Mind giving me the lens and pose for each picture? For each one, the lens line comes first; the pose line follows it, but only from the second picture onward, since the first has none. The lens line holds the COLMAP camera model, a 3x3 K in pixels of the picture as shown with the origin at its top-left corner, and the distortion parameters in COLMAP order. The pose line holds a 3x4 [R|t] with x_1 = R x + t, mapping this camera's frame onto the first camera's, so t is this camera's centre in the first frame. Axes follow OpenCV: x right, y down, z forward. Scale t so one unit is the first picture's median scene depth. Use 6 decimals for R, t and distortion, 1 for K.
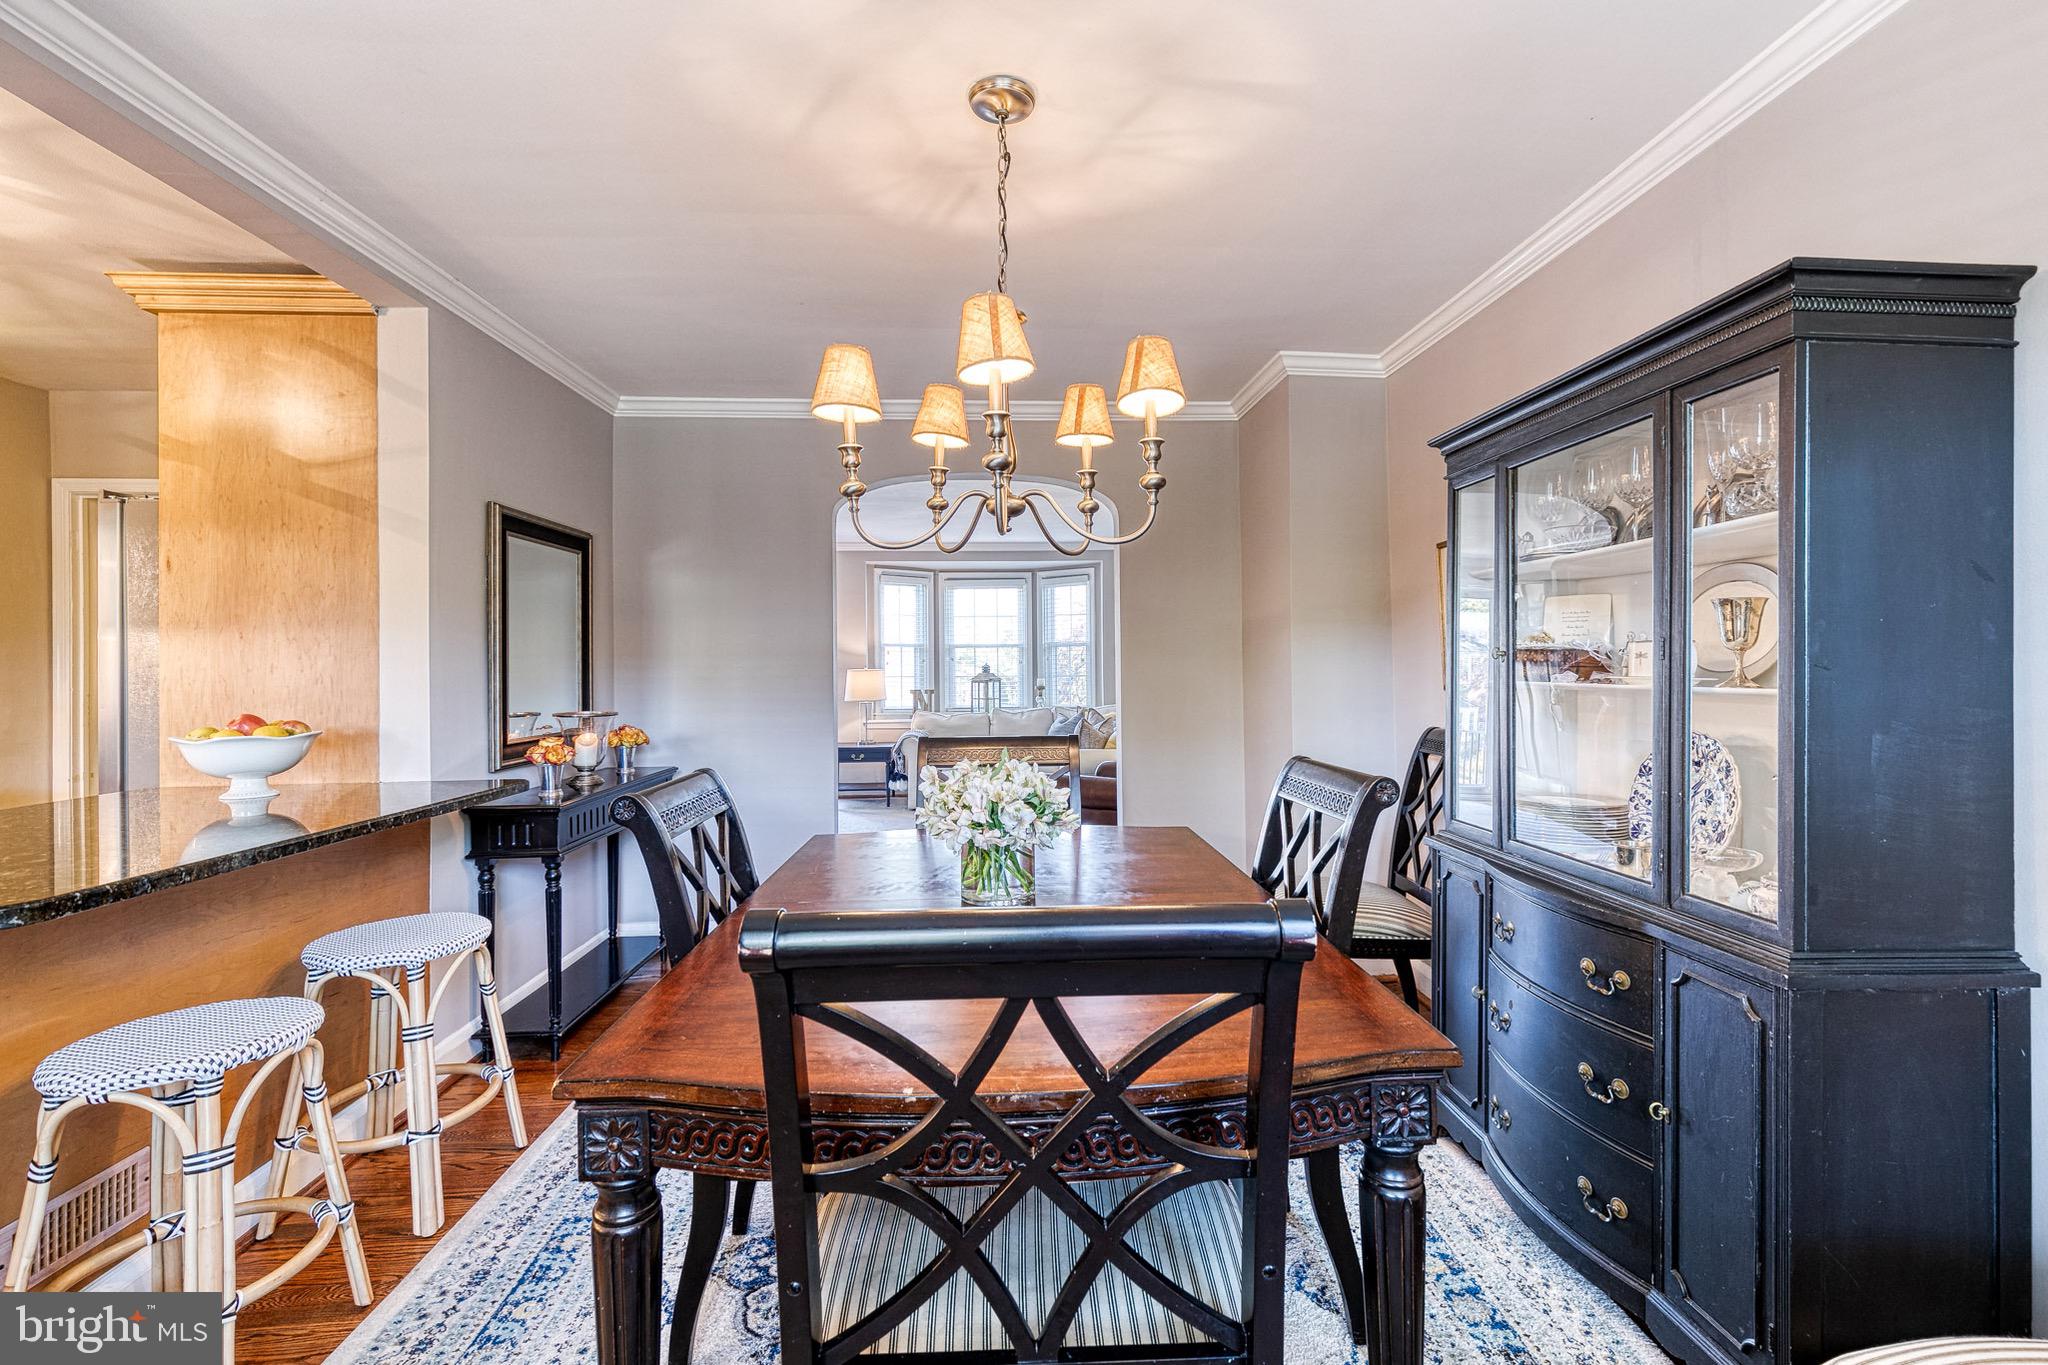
lens RADIAL K [[945.3, 0, 1042.3], [0, 945.3, 662.9], [0, 0, 1]] dist [0.004069, 0.000660]
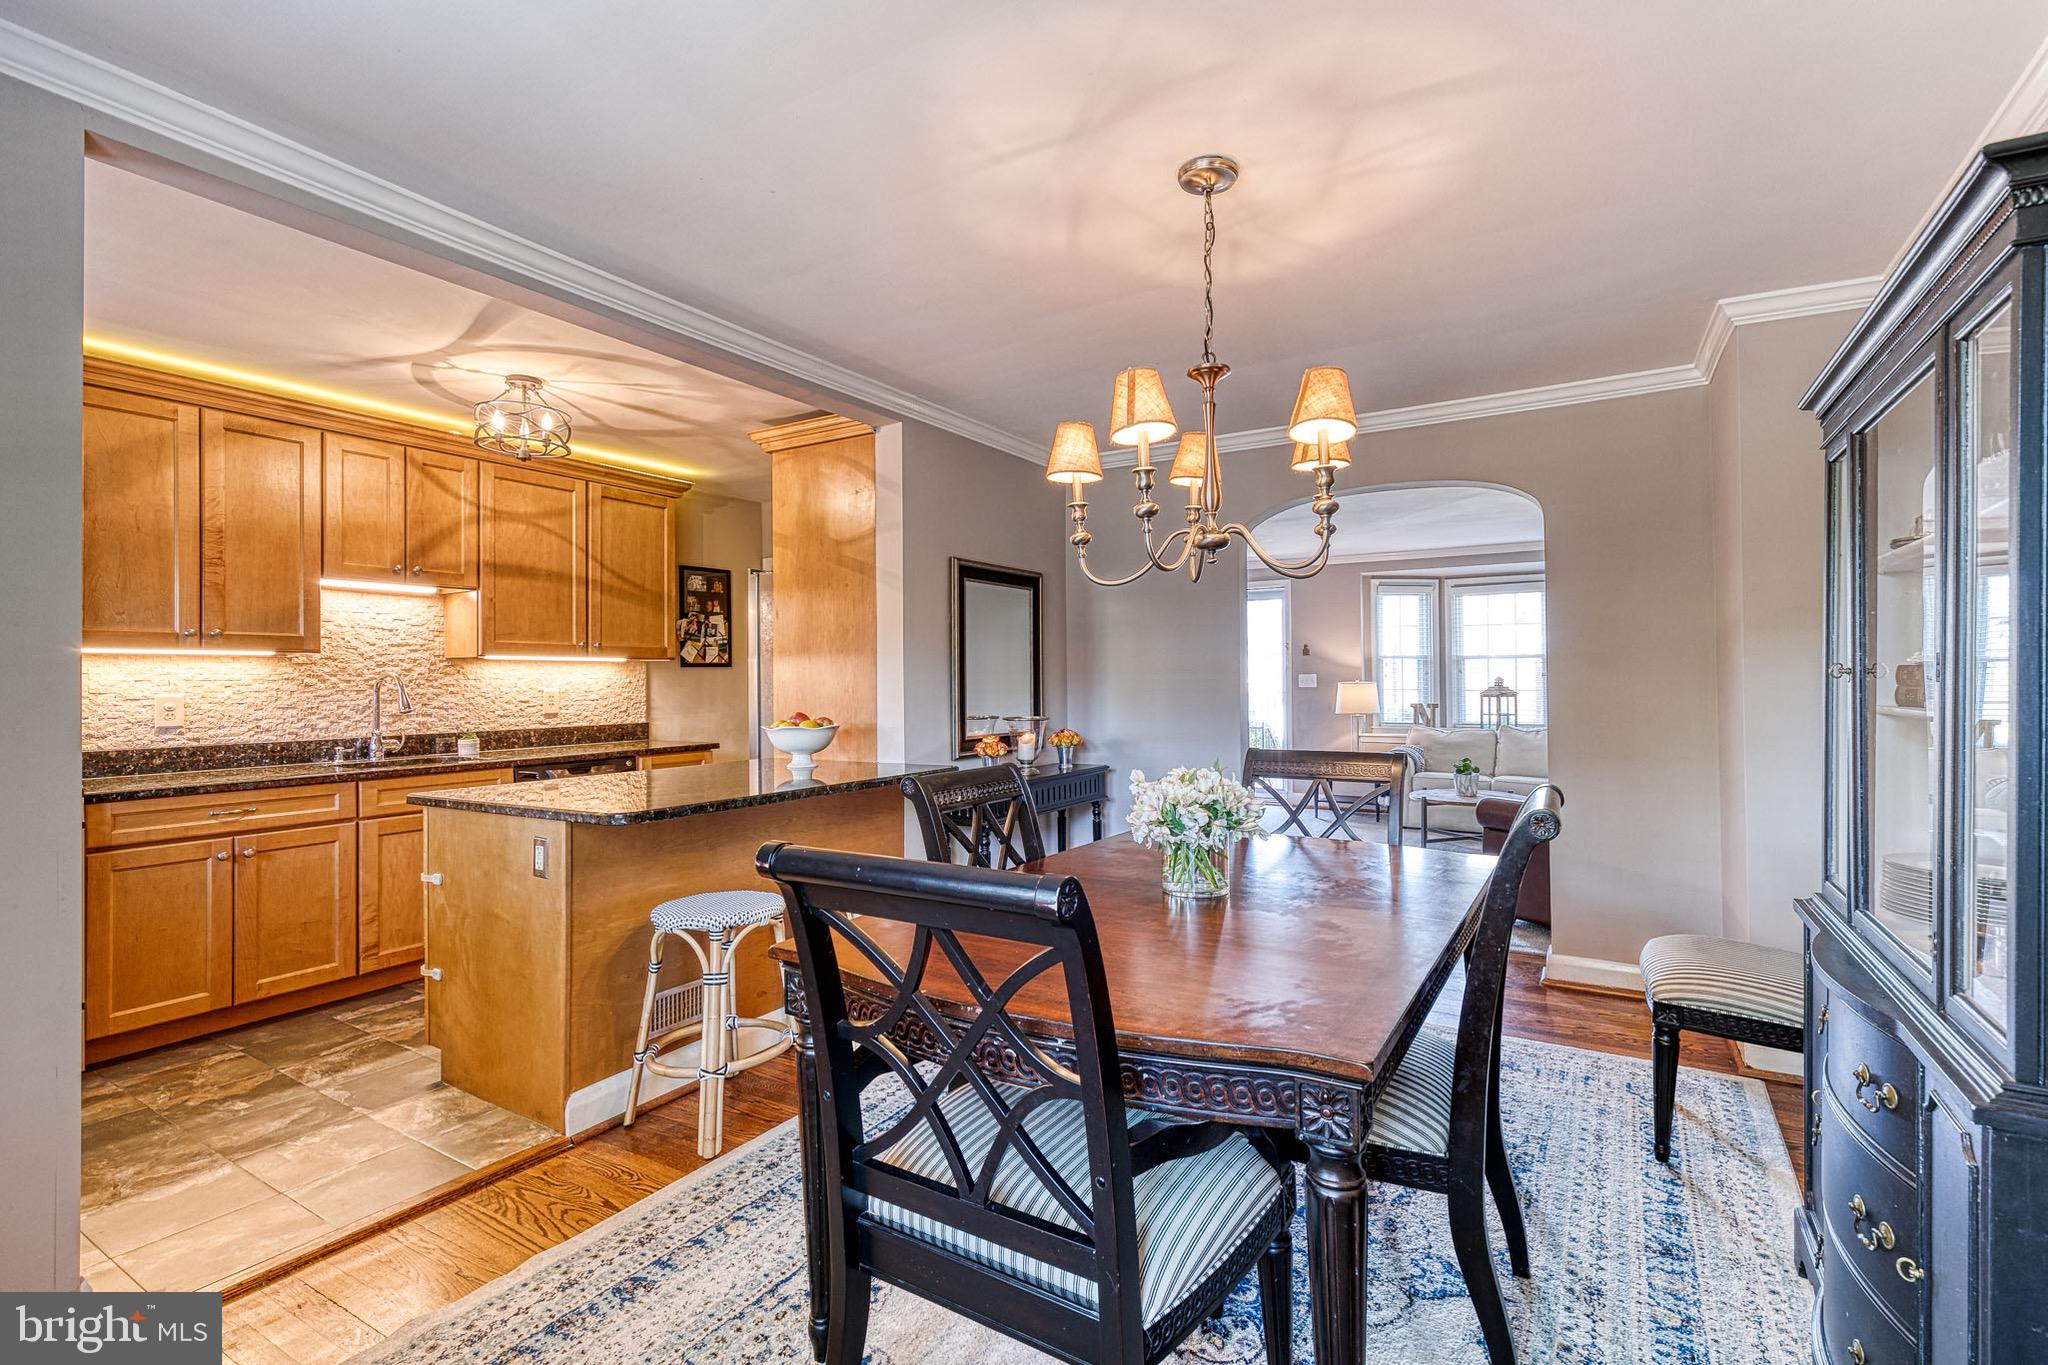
lens RADIAL K [[938.2, 0, 1031.7], [0, 938.2, 673.4], [0, 0, 1]] dist [0.000882, -0.000407]
pose [[0.820559, -0.001280, -0.571561, 0.297482], [0.001201, 0.999999, -0.000515, -0.006464], [0.571561, -0.000264, 0.820559, -0.017604]]
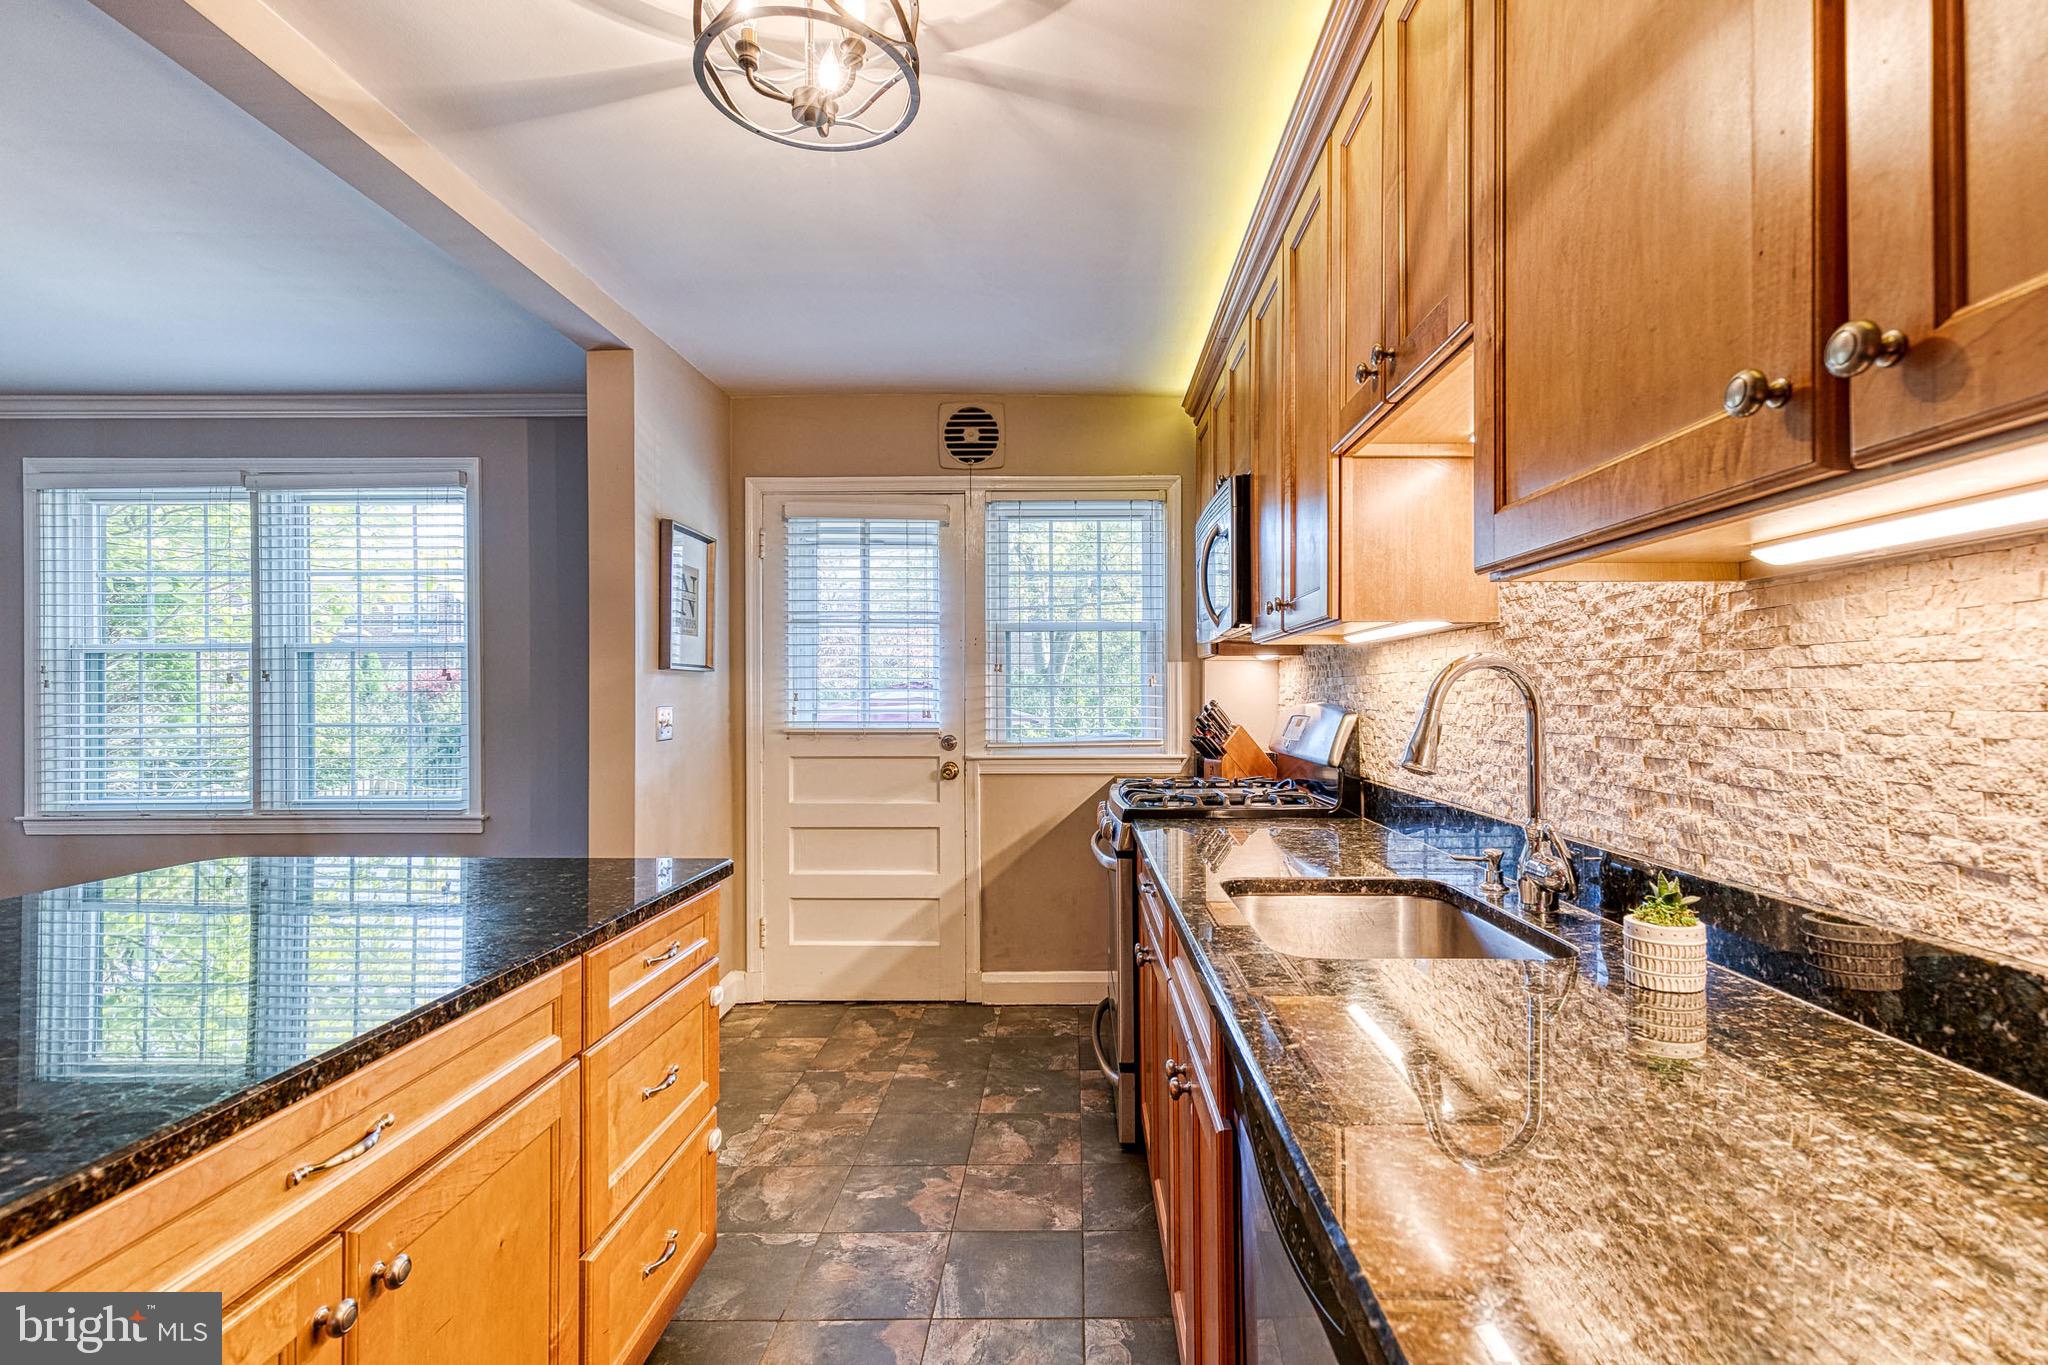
lens RADIAL K [[931.7, 0, 1062.0], [0, 931.7, 691.4], [0, 0, 1]] dist [0.009537, -0.005972]
pose [[-0.997913, 0.012785, 0.063296, -1.202196], [0.012435, 0.999905, -0.005917, 0.010262], [-0.063366, -0.005118, -0.997977, 1.152417]]
